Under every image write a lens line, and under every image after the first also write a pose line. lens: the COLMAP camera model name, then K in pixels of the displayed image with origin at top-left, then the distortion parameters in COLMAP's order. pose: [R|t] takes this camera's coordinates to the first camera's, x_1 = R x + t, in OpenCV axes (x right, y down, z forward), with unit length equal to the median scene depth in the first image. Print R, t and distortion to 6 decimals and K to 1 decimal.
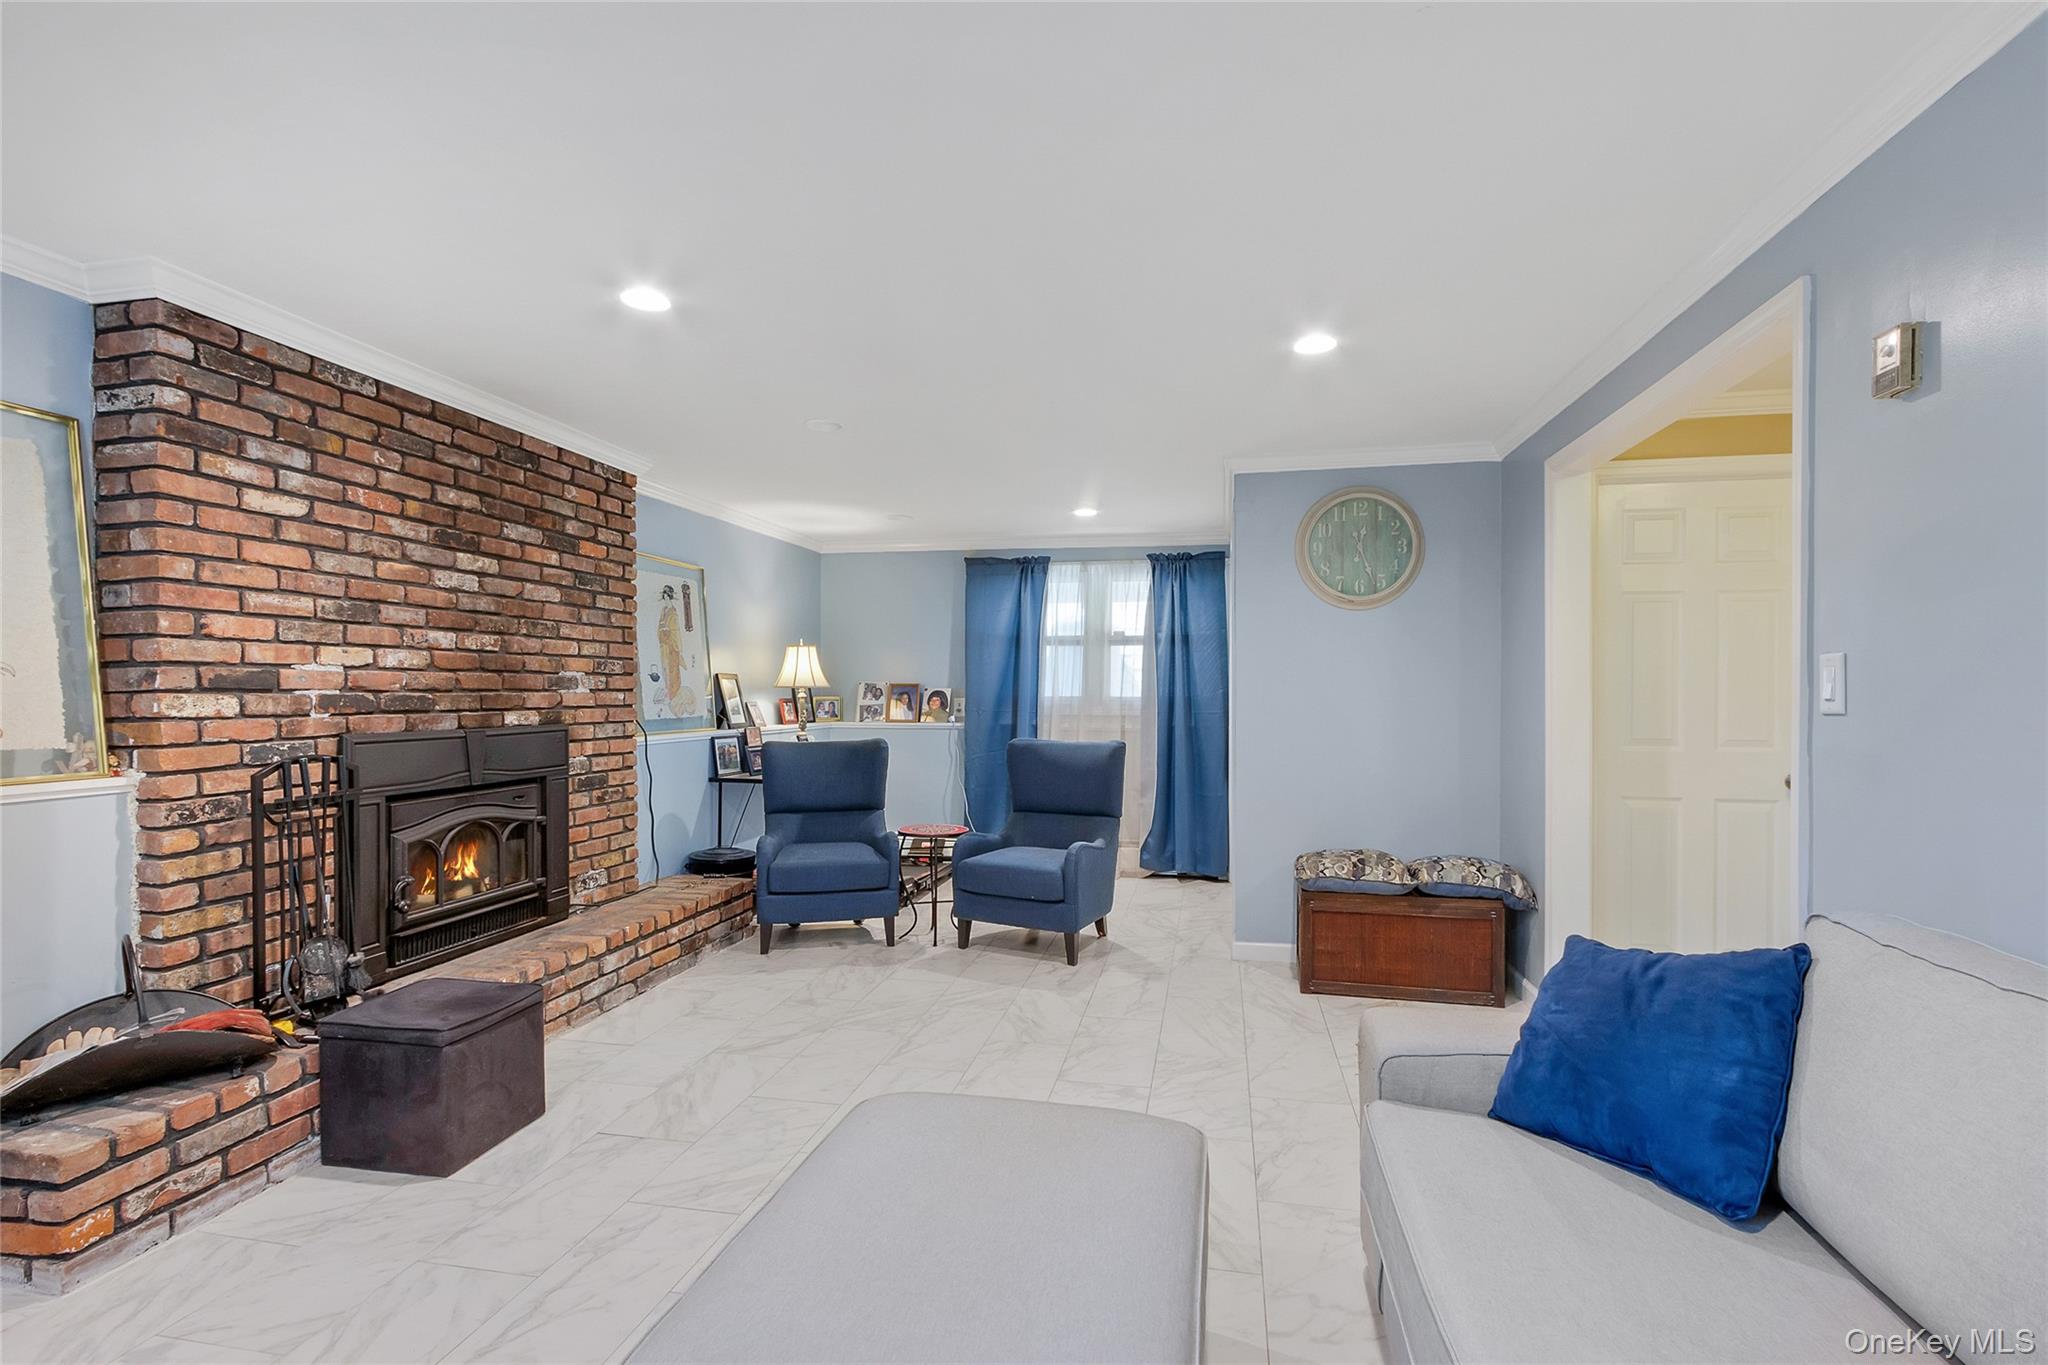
lens RADIAL K [[936.2, 0, 999.3], [0, 936.2, 694.1], [0, 0, 1]] dist [0.005463, -0.003160]
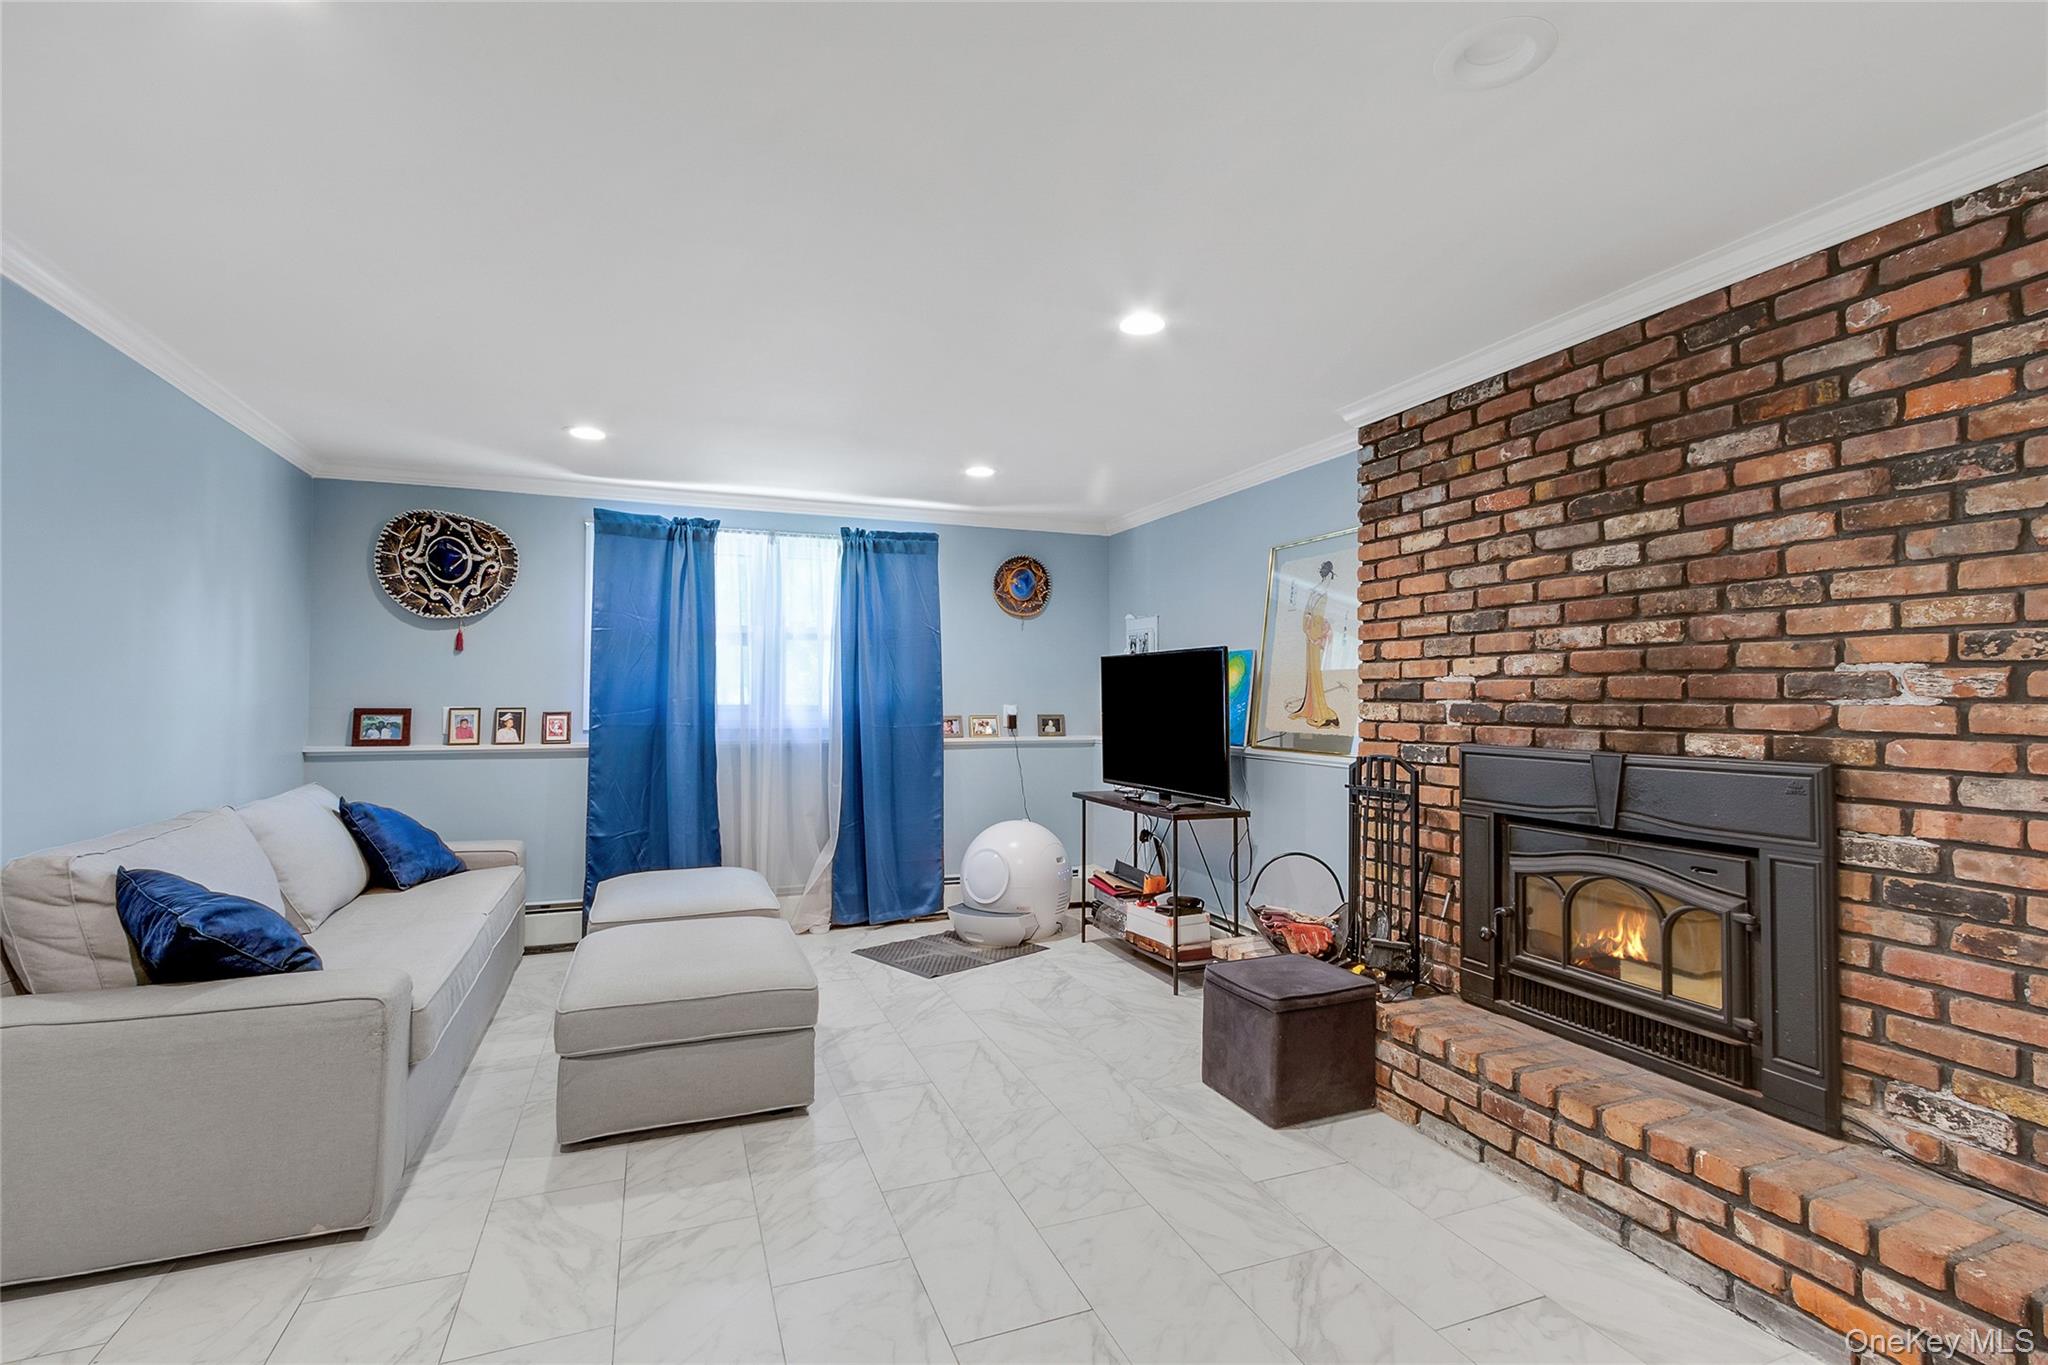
lens RADIAL K [[936.2, 0, 1045.4], [0, 936.2, 686.5], [0, 0, 1]] dist [0.005463, -0.003160]
pose [[-0.811203, -0.016160, -0.584542, 0.240053], [-0.009781, 0.999853, -0.014069, -0.000122], [0.584683, -0.005696, -0.811242, 1.371946]]
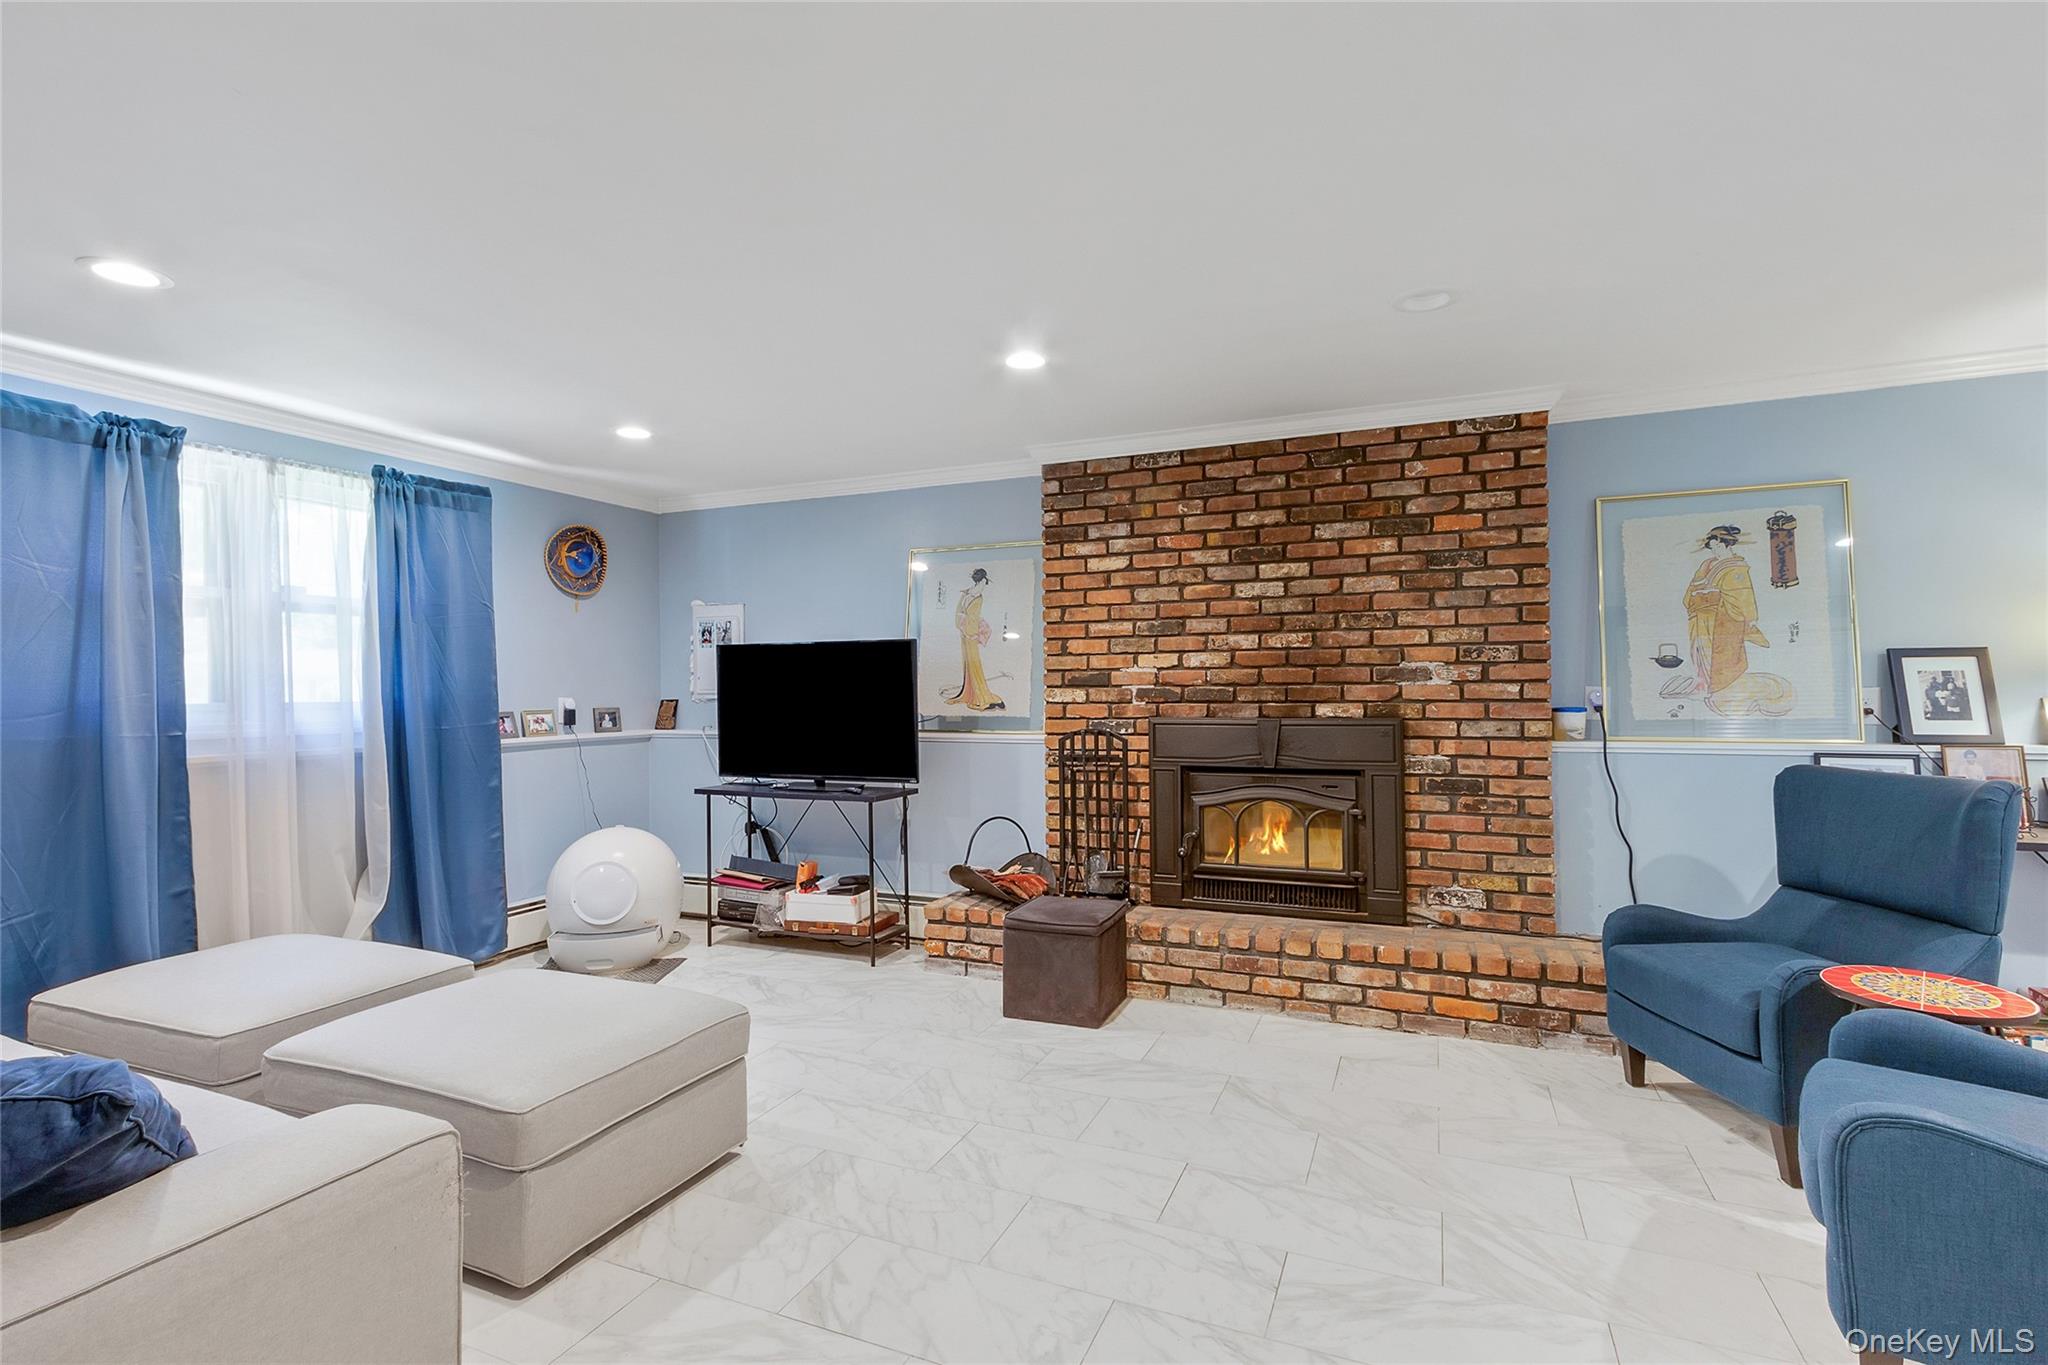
lens RADIAL K [[936.2, 0, 1042.9], [0, 936.2, 682.8], [0, 0, 1]] dist [0.005463, -0.003160]
pose [[-0.165057, -0.007884, -0.986253, 0.613682], [0.004739, 0.999950, -0.008787, 0.003283], [0.986273, -0.006124, -0.165011, 0.939148]]
